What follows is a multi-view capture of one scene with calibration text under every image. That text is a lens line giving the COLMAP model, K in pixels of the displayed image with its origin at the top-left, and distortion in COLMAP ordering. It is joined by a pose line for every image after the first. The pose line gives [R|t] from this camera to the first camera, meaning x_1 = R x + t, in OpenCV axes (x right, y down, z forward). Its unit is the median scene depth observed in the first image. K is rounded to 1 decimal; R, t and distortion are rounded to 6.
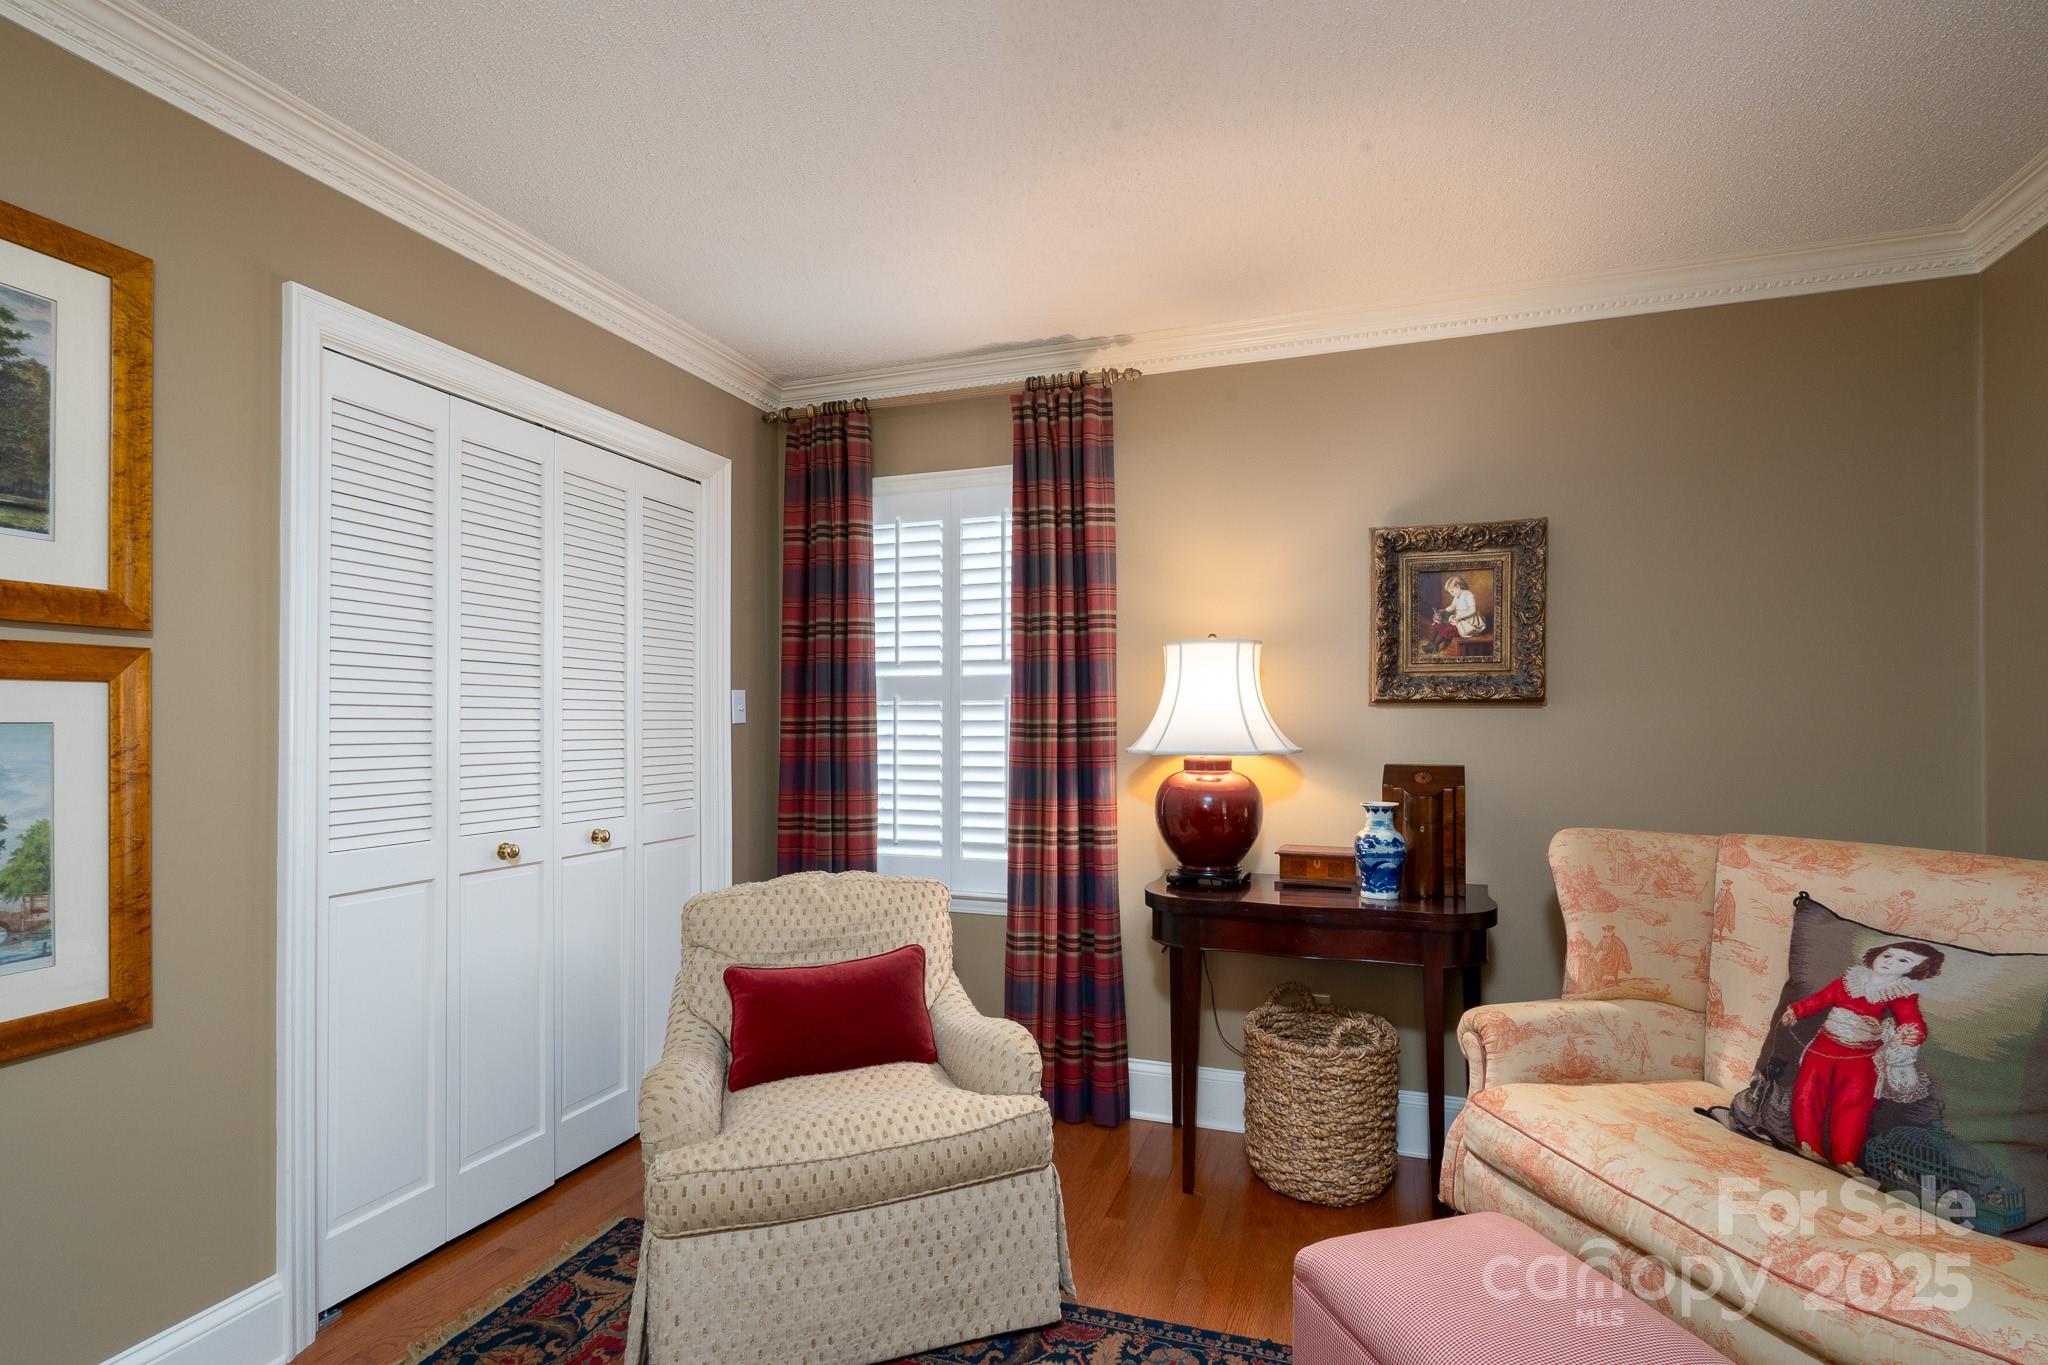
lens RADIAL K [[943.8, 0, 1024.6], [0, 943.8, 712.9], [0, 0, 1]] dist [-0.000809, 0.000864]
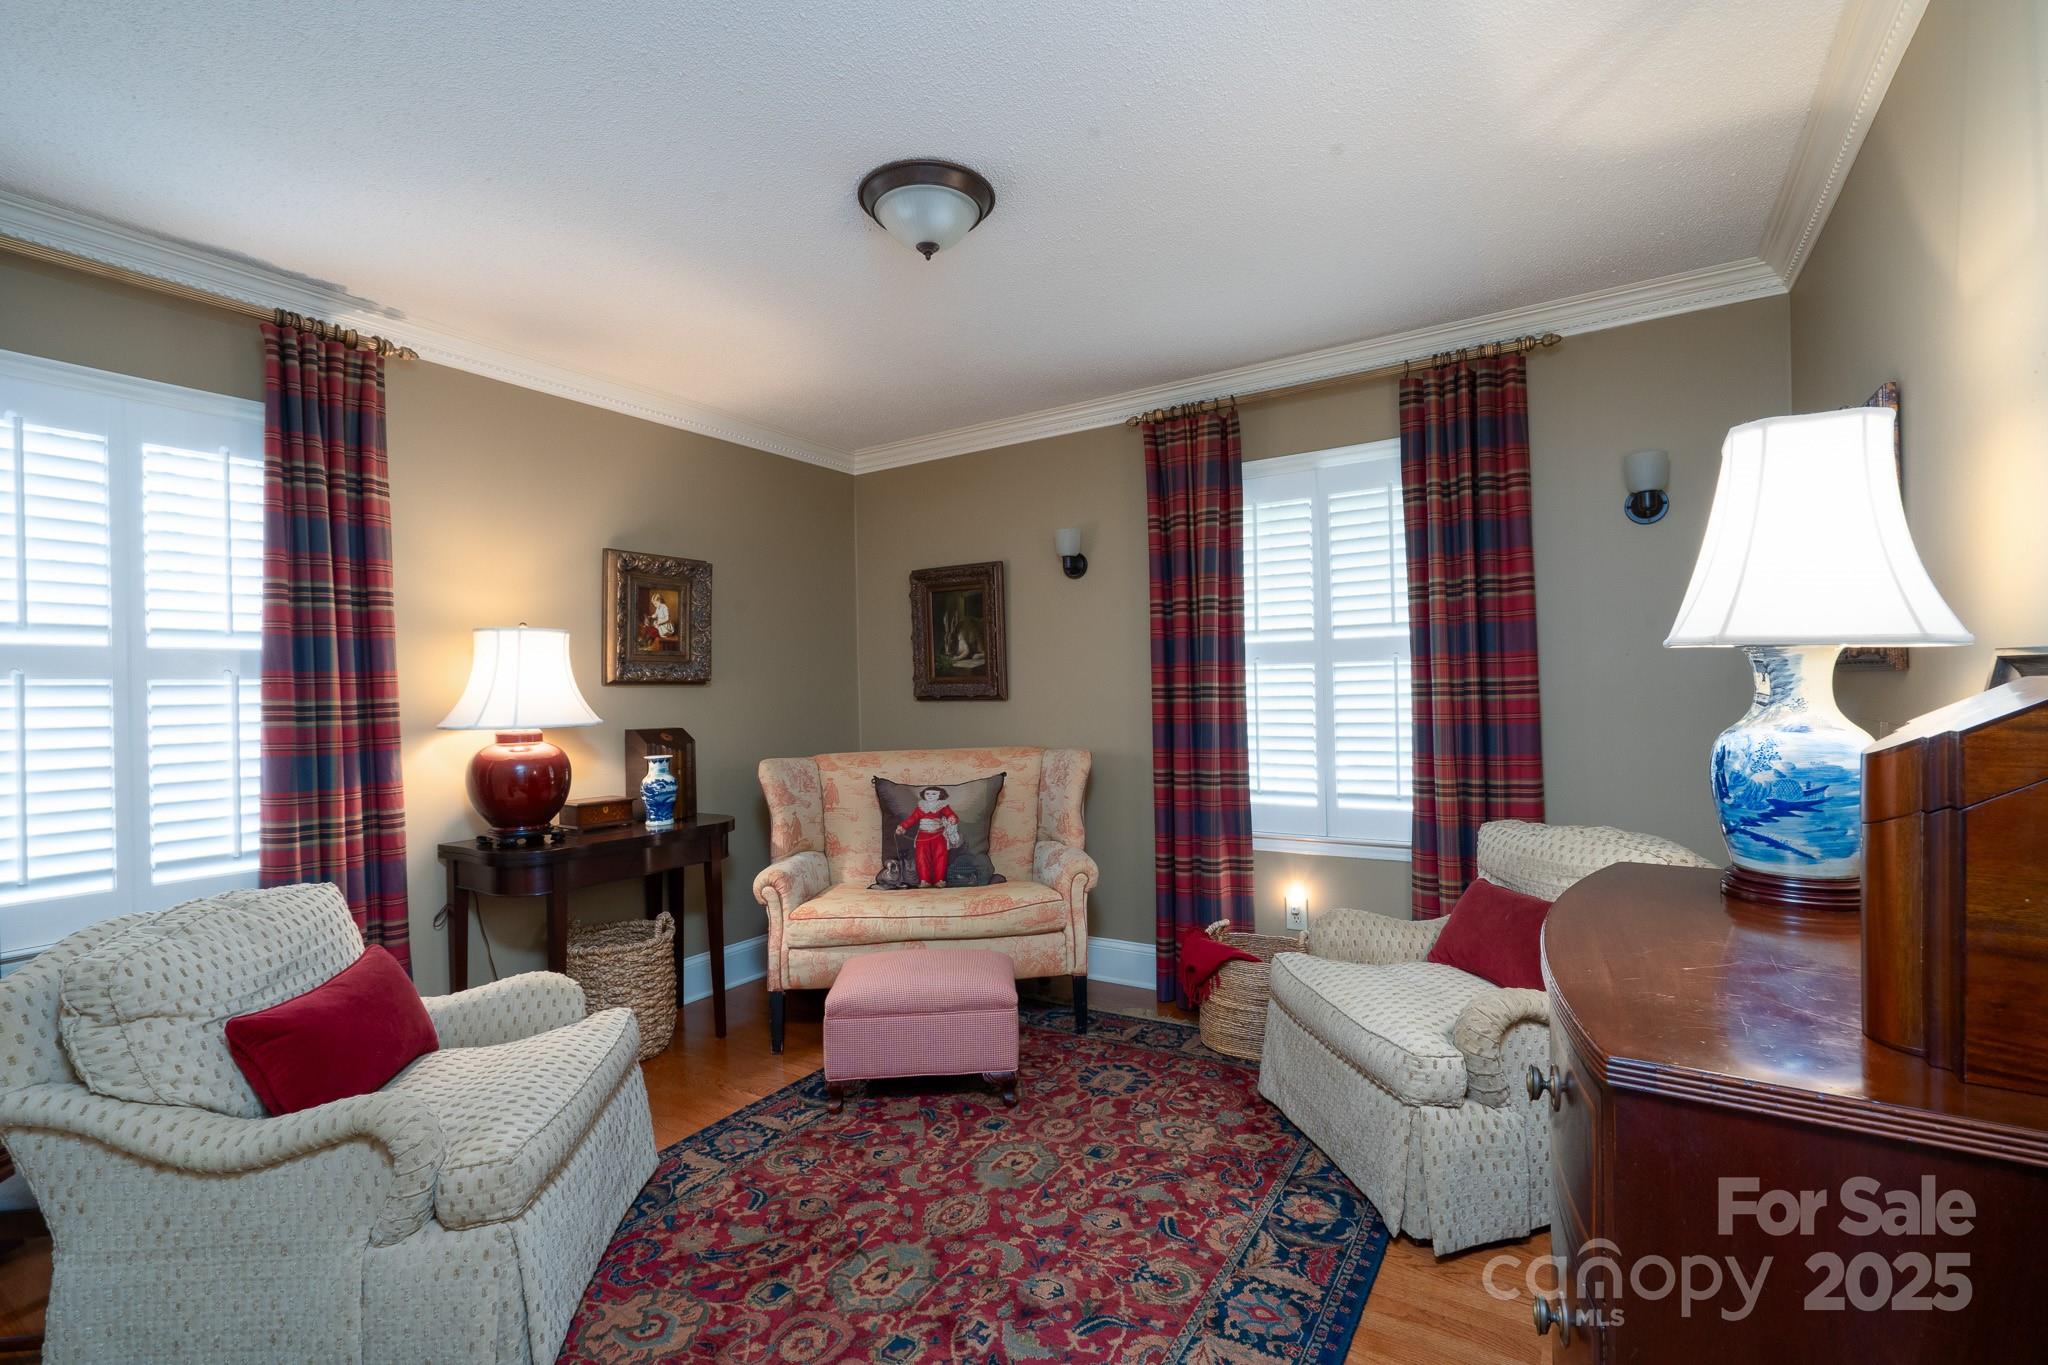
lens RADIAL K [[929.0, 0, 1030.4], [0, 929.0, 688.9], [0, 0, 1]] dist [0.000676, 0.001073]
pose [[0.226240, -0.001984, 0.974070, -0.765677], [0.012439, 0.999922, -0.000853, 0.005233], [-0.973992, 0.012309, 0.226247, 0.153336]]
